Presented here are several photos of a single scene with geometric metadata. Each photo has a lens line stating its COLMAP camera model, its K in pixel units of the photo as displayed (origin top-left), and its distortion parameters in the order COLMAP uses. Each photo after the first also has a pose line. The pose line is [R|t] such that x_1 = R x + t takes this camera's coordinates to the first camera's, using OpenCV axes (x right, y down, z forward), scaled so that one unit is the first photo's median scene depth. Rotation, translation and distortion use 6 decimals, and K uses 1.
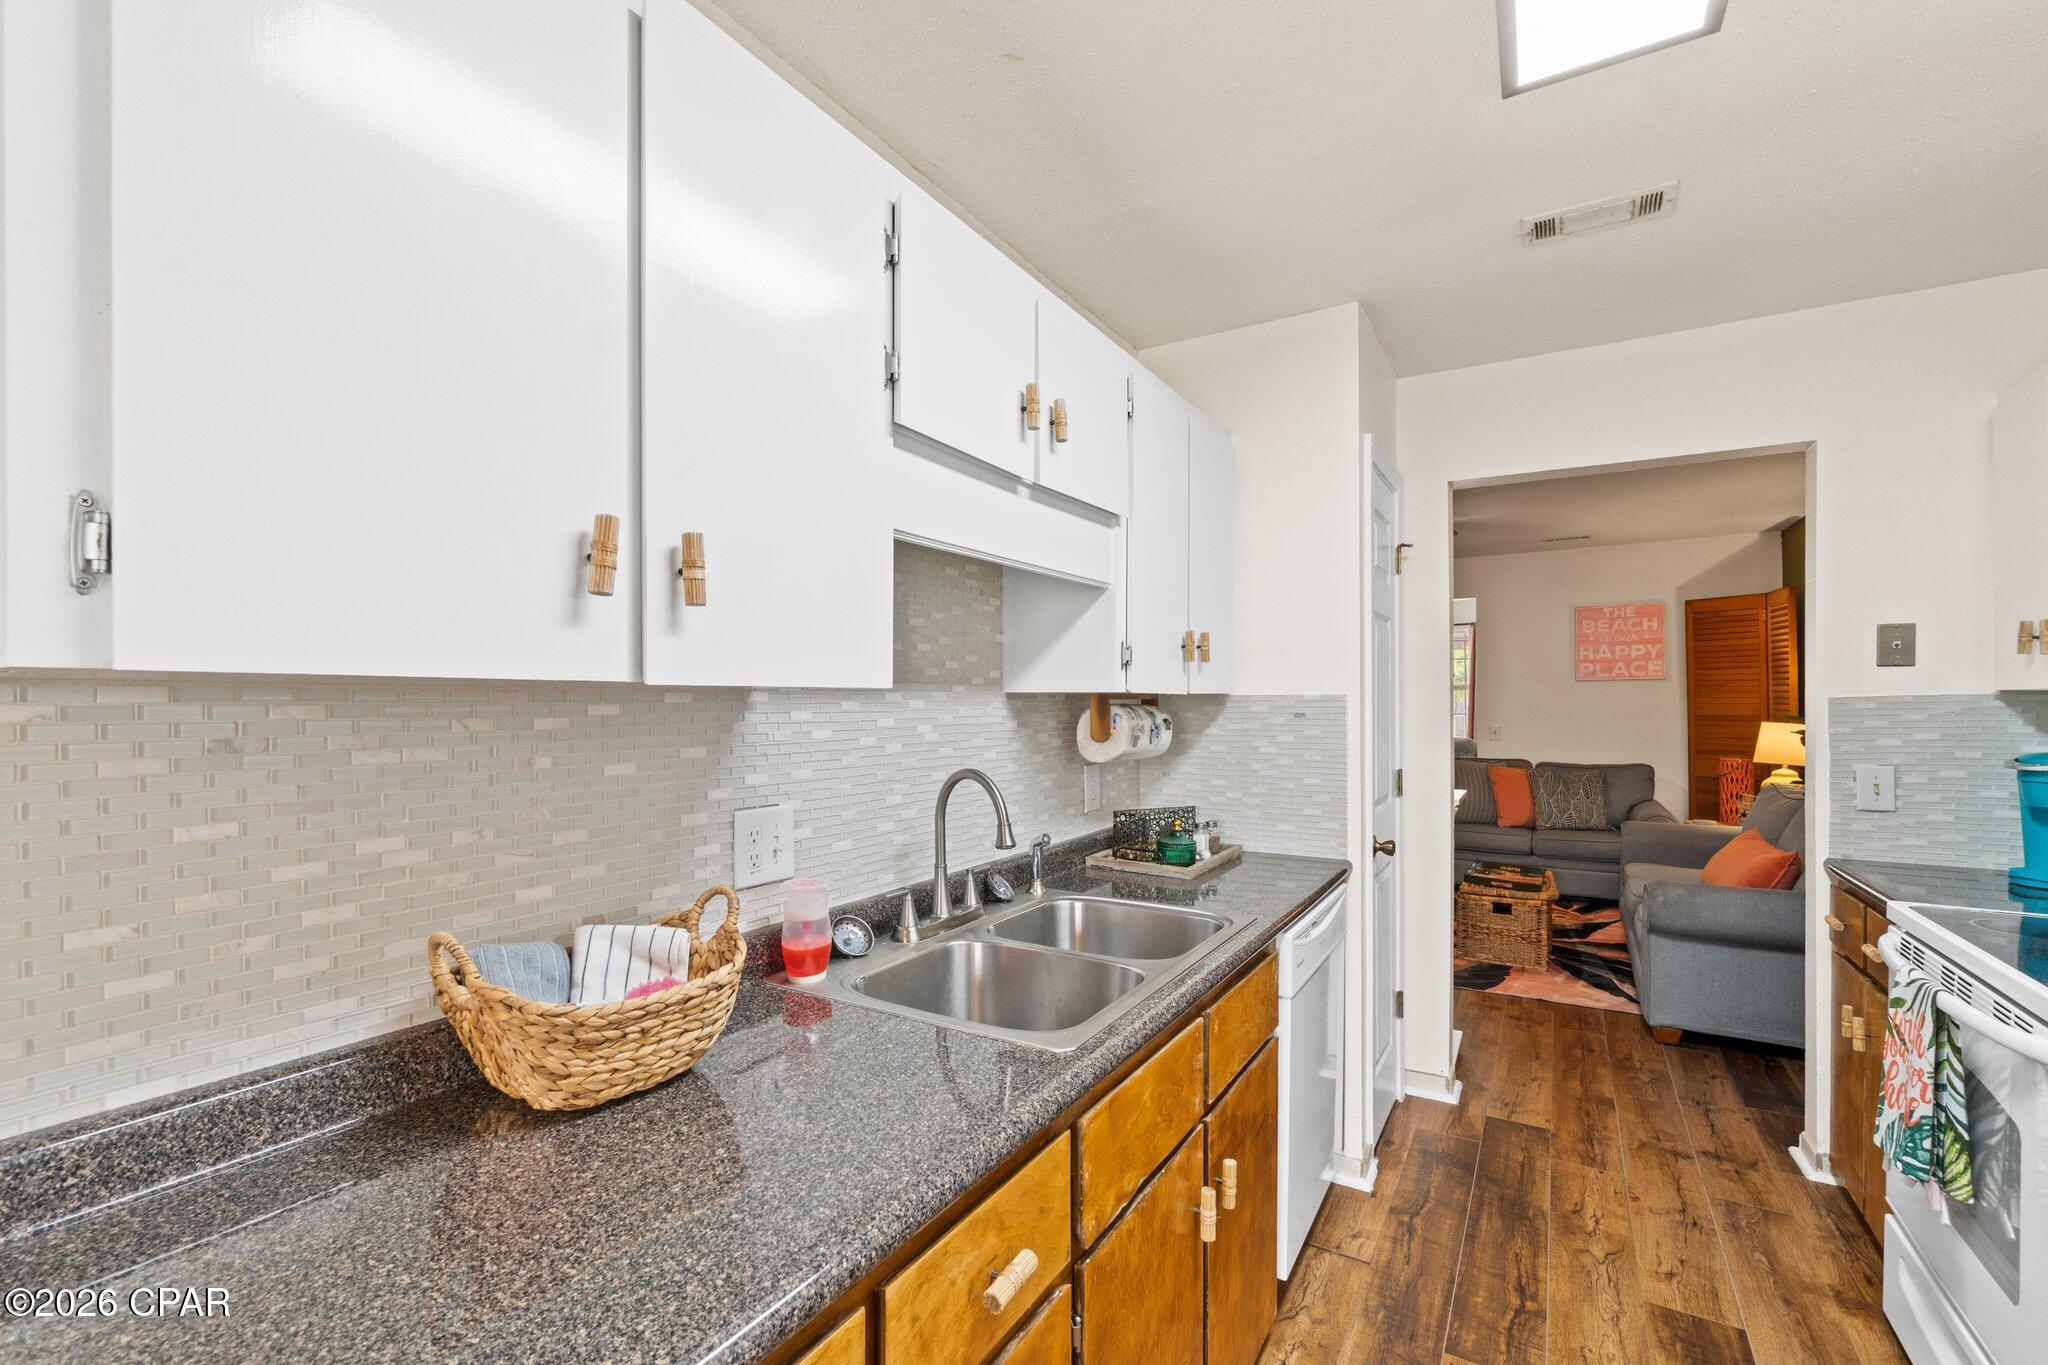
lens RADIAL K [[885.4, 0, 1023.7], [0, 885.4, 712.3], [0, 0, 1]] dist [-0.002039, 0.002430]
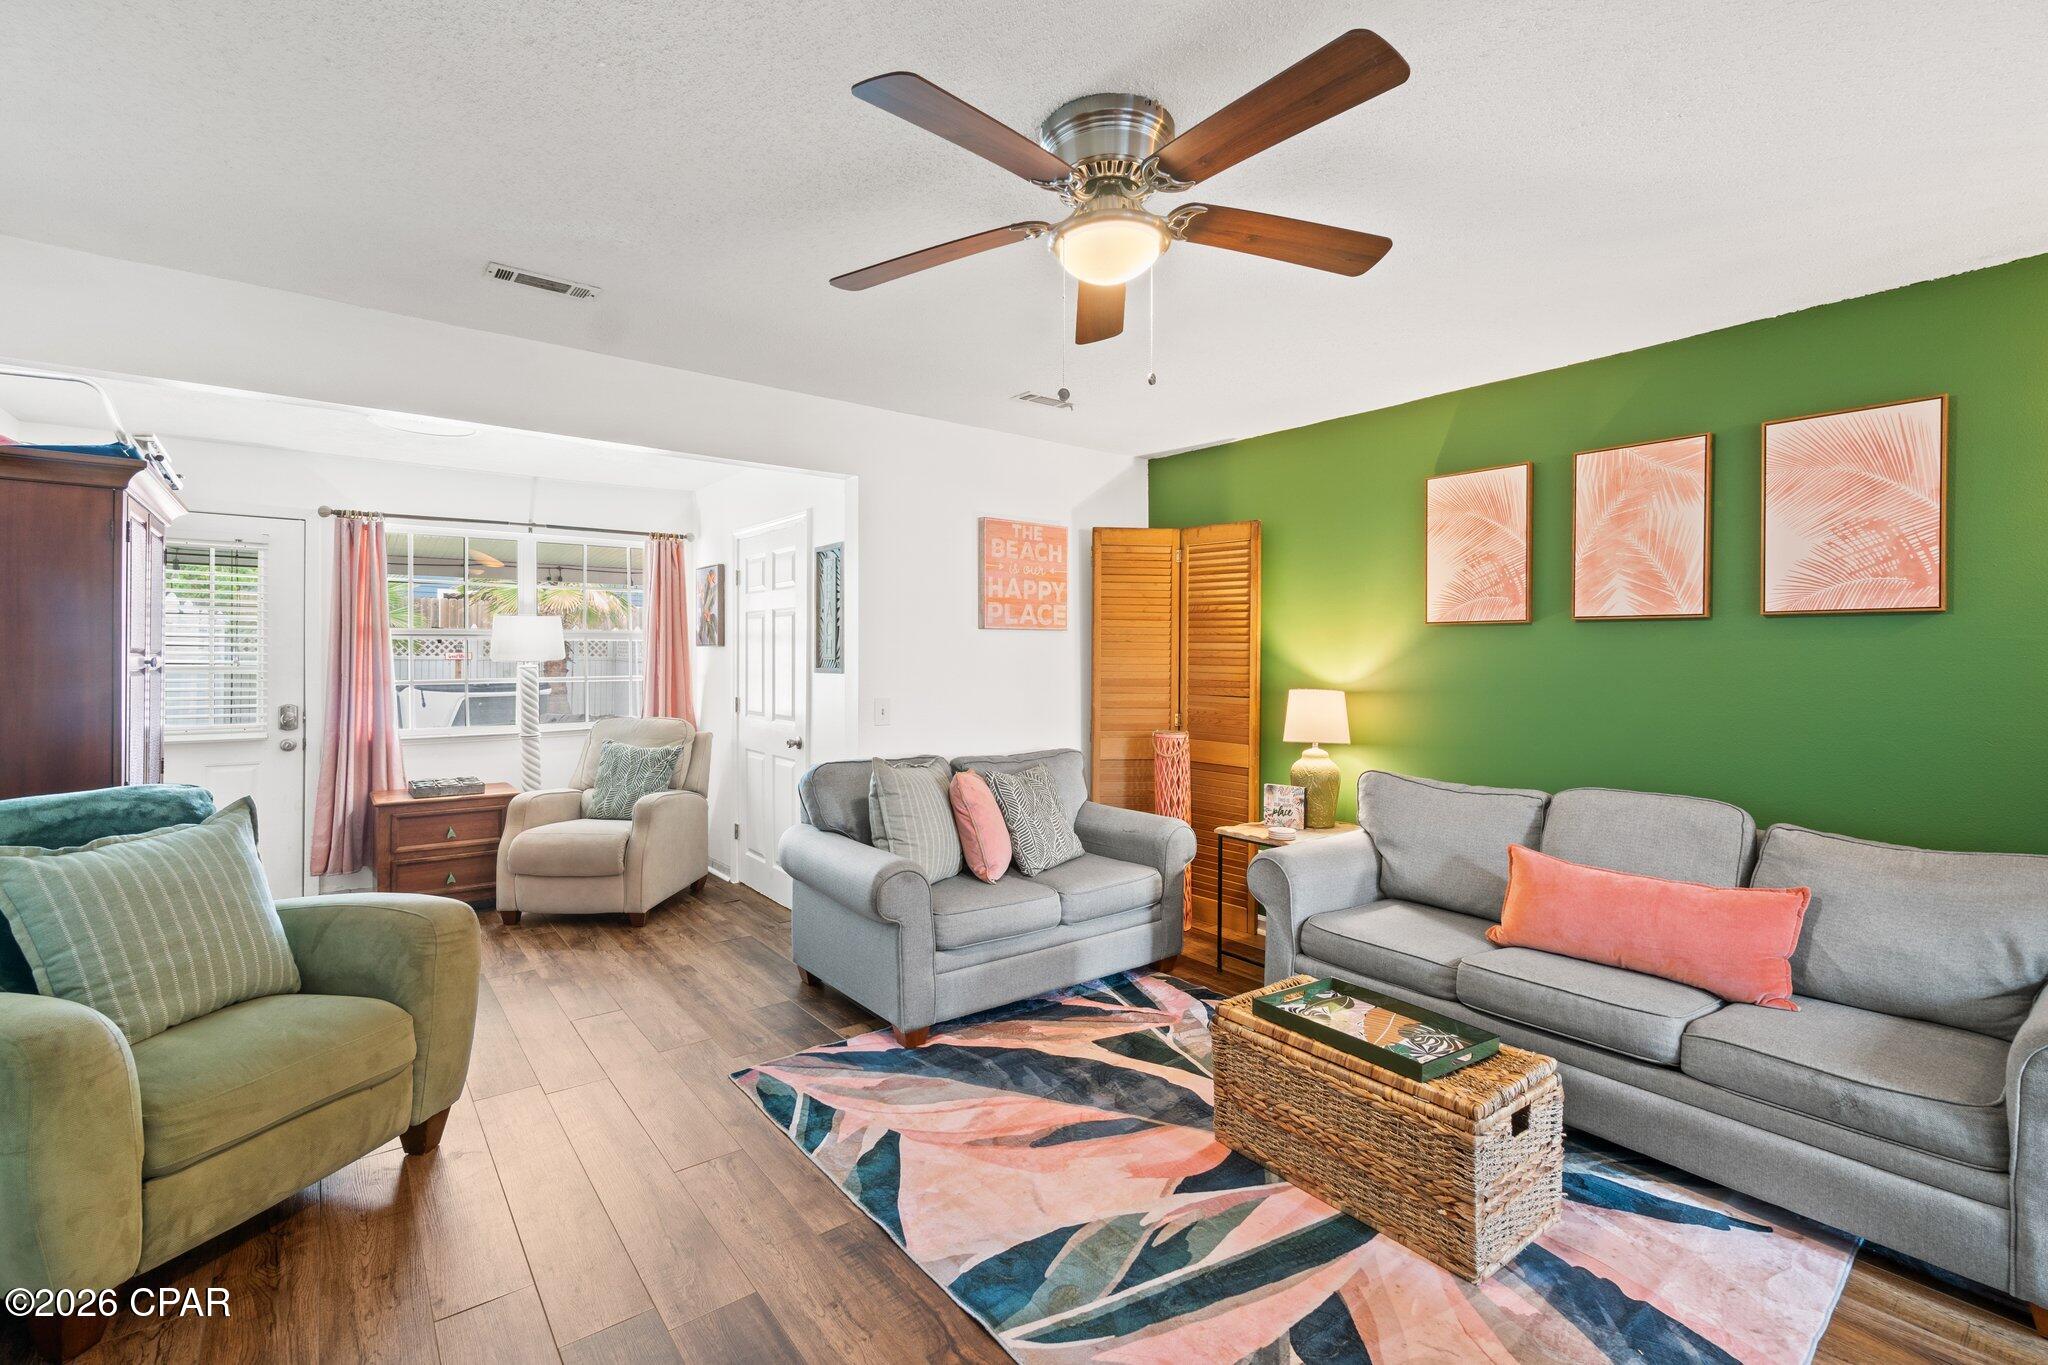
lens RADIAL K [[894.2, 0, 1021.4], [0, 894.2, 653.6], [0, 0, 1]] dist [-0.000345, 0.000066]
pose [[0.359156, 0.010662, 0.933217, 0.038318], [0.002067, 0.999923, -0.012220, -0.024001], [-0.933275, 0.006318, 0.359107, 2.013322]]
